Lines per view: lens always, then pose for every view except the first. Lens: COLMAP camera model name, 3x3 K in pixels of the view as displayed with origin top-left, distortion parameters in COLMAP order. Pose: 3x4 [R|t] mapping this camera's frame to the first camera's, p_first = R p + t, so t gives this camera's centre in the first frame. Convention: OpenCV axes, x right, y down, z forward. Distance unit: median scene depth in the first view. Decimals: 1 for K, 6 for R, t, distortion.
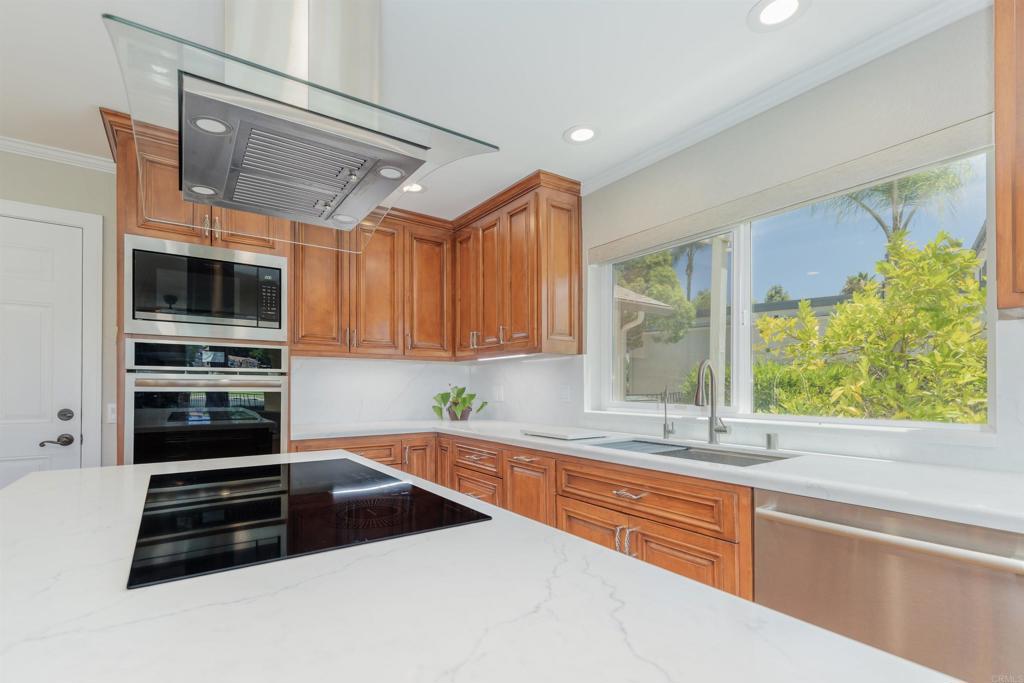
lens RADIAL K [[481.2, 0, 528.0], [0, 481.2, 388.2], [0, 0, 1]] dist [0.007016, -0.001266]
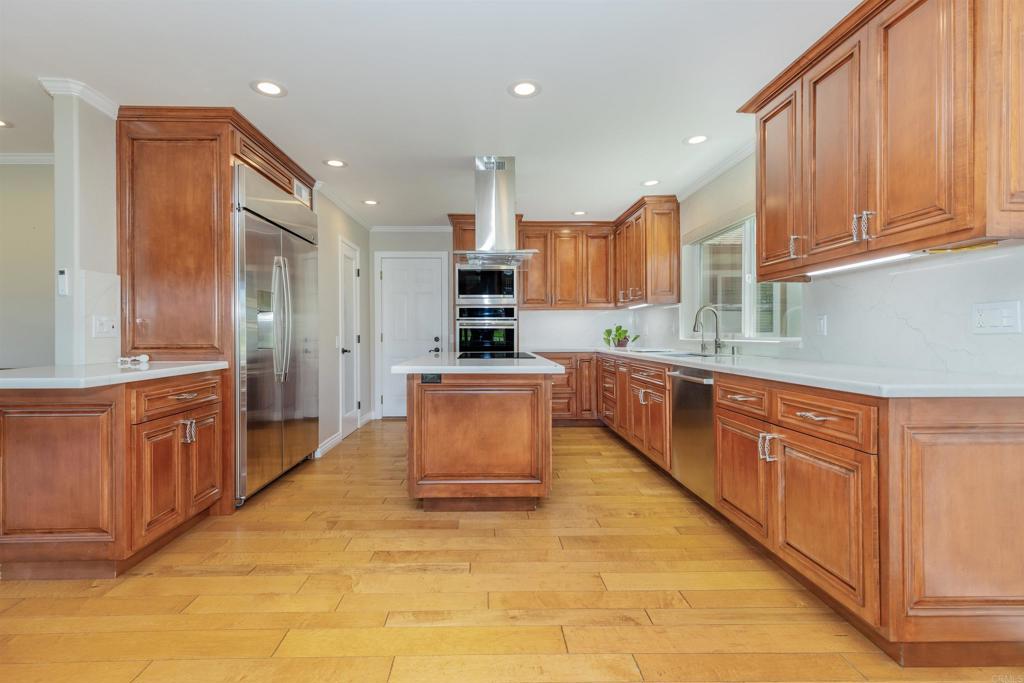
lens RADIAL K [[481.2, 0, 515.7], [0, 481.2, 331.0], [0, 0, 1]] dist [0.007016, -0.001266]
pose [[0.840827, -0.011369, -0.541184, 0.537554], [0.008632, 0.999934, -0.007594, 0.030831], [0.541235, 0.001714, 0.840870, -0.645995]]
